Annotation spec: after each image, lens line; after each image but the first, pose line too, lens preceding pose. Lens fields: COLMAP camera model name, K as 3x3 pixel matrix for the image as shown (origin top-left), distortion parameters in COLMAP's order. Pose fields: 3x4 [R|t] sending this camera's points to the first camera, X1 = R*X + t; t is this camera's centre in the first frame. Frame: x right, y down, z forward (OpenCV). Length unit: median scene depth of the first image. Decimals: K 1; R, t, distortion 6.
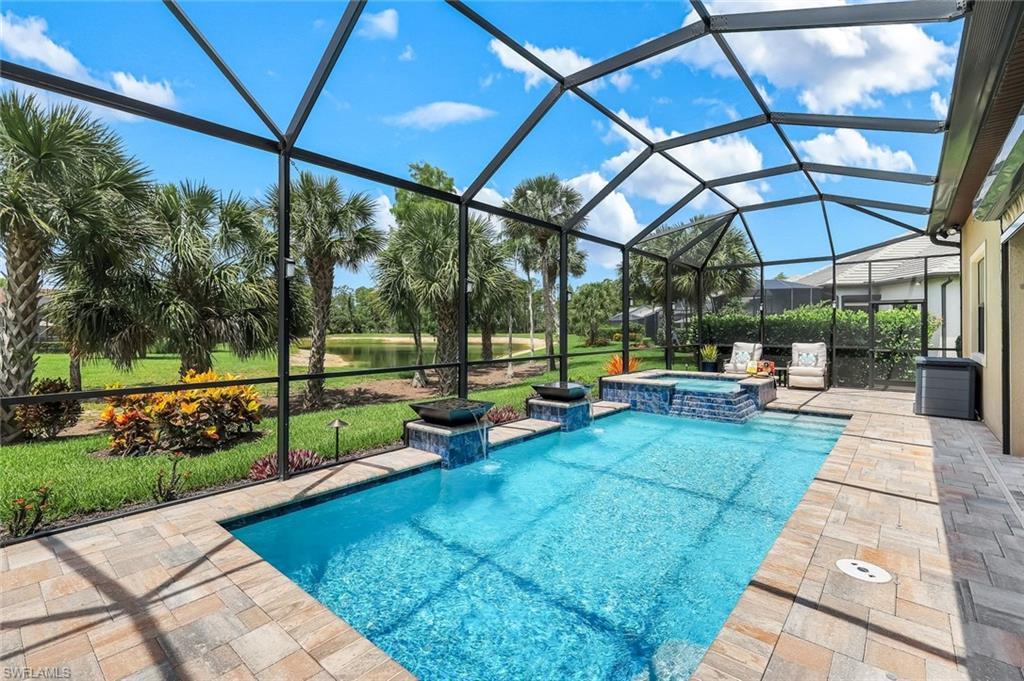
lens RADIAL K [[452.3, 0, 510.2], [0, 452.3, 332.0], [0, 0, 1]] dist [0.001318, -0.000121]
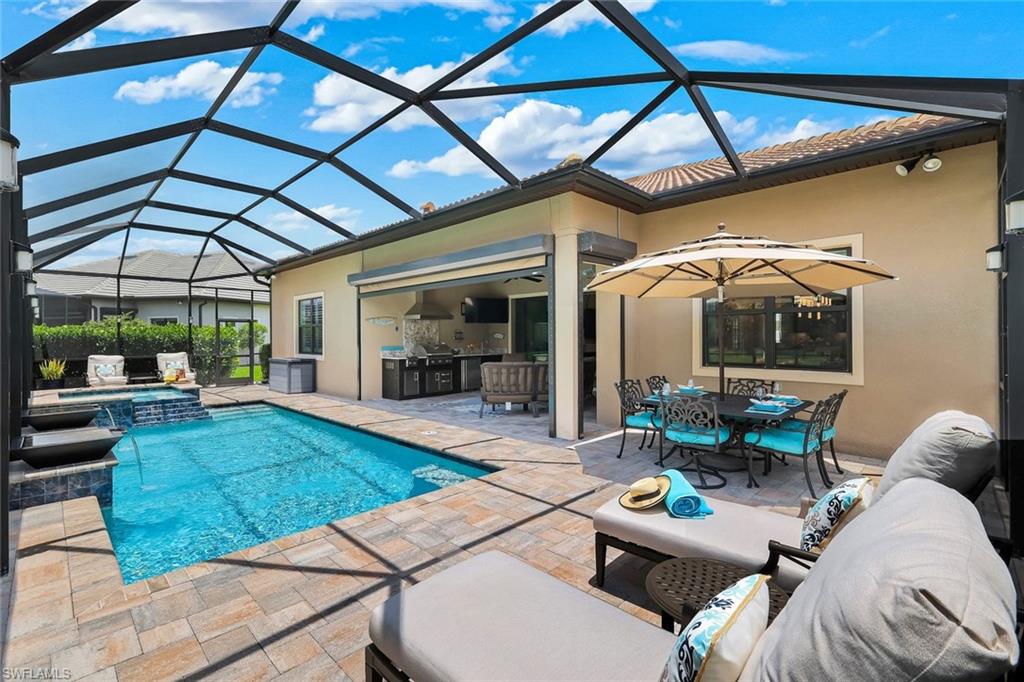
lens RADIAL K [[452.3, 0, 513.5], [0, 452.3, 338.5], [0, 0, 1]] dist [0.001318, -0.000121]
pose [[0.053870, -0.000386, 0.998548, -0.488290], [0.011738, 0.999931, -0.000246, -0.001903], [-0.998479, 0.011734, 0.053871, 0.098742]]
